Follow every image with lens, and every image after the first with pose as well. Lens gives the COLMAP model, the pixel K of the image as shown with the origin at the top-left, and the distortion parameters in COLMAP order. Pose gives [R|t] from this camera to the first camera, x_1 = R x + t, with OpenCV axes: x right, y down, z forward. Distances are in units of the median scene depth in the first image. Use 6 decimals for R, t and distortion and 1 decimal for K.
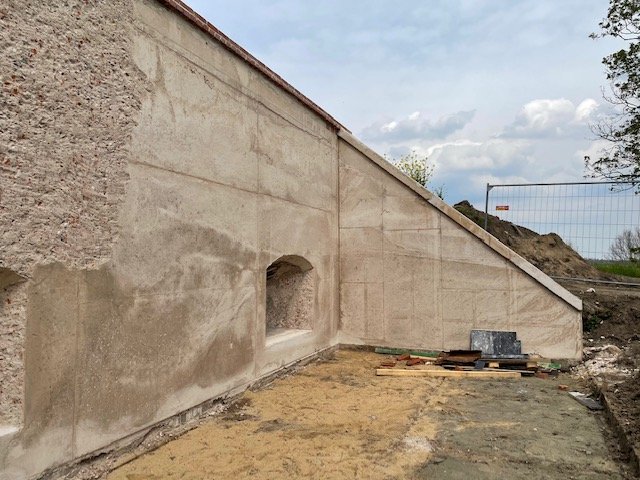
lens RADIAL K [[480.5, 0, 319.5], [0, 480.5, 239.0], [0, 0, 1]] dist [0.041086, -0.060255]
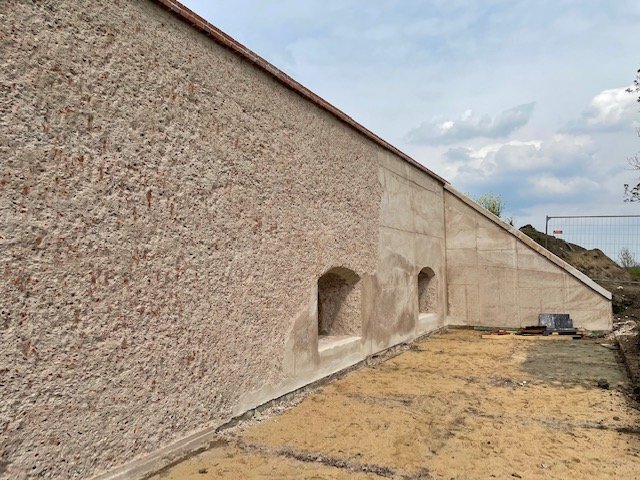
lens RADIAL K [[480.5, 0, 318.4], [0, 480.5, 241.5], [0, 0, 1]] dist [0.041086, -0.060255]
pose [[0.995013, -0.018280, -0.098056, -0.242268], [0.016657, 0.999711, -0.017349, -0.030146], [0.098345, 0.015629, 0.995030, -0.639506]]
